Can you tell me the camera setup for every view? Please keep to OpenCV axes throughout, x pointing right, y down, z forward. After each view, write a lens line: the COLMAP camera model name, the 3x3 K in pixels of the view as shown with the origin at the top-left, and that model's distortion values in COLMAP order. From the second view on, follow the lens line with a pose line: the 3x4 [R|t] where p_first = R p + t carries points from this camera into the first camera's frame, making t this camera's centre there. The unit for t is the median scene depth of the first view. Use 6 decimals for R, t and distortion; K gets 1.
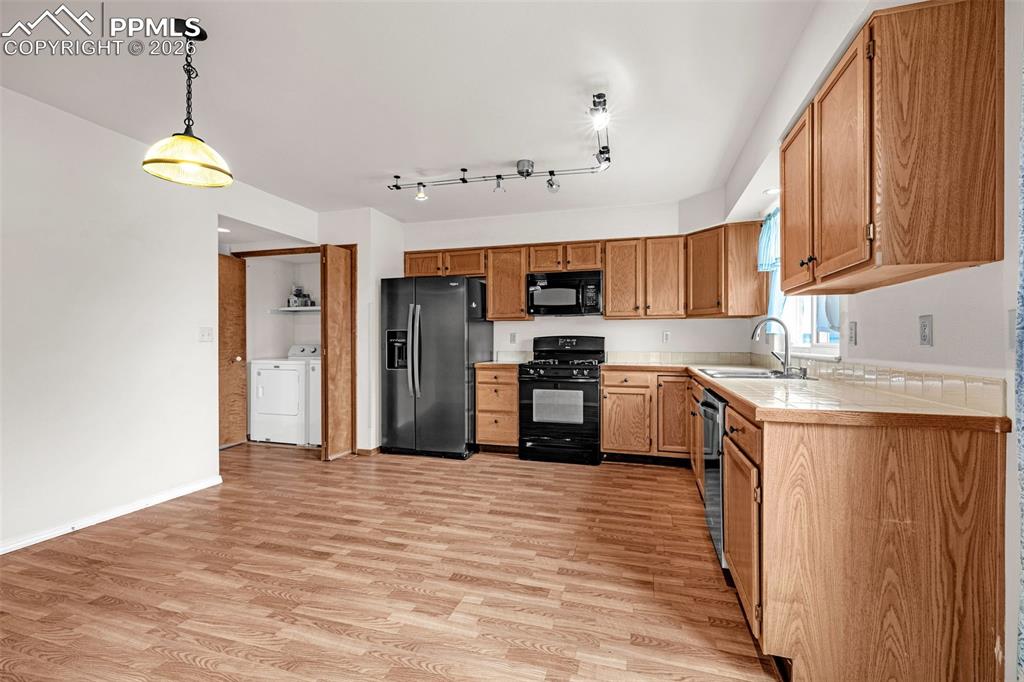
lens RADIAL K [[426.0, 0, 517.2], [0, 426.0, 342.0], [0, 0, 1]] dist [-0.000965, -0.000273]
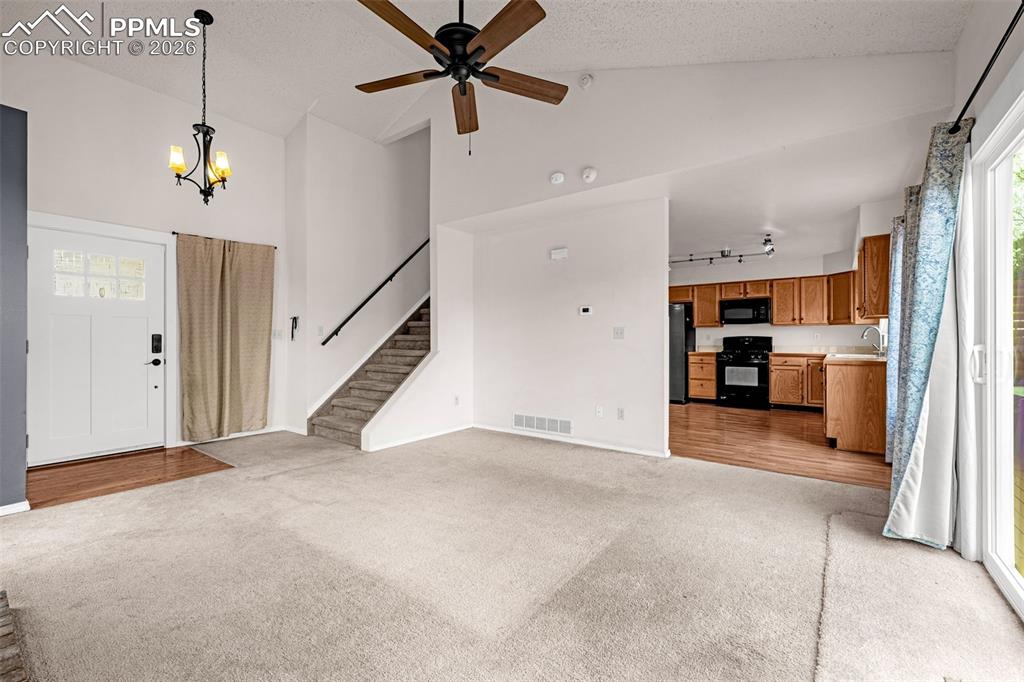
lens RADIAL K [[426.0, 0, 507.5], [0, 426.0, 341.9], [0, 0, 1]] dist [-0.000965, -0.000273]
pose [[0.934966, -0.001550, -0.354734, -0.203489], [0.002602, 0.999994, 0.002489, 0.001549], [0.354728, -0.003250, 0.934964, -1.096804]]
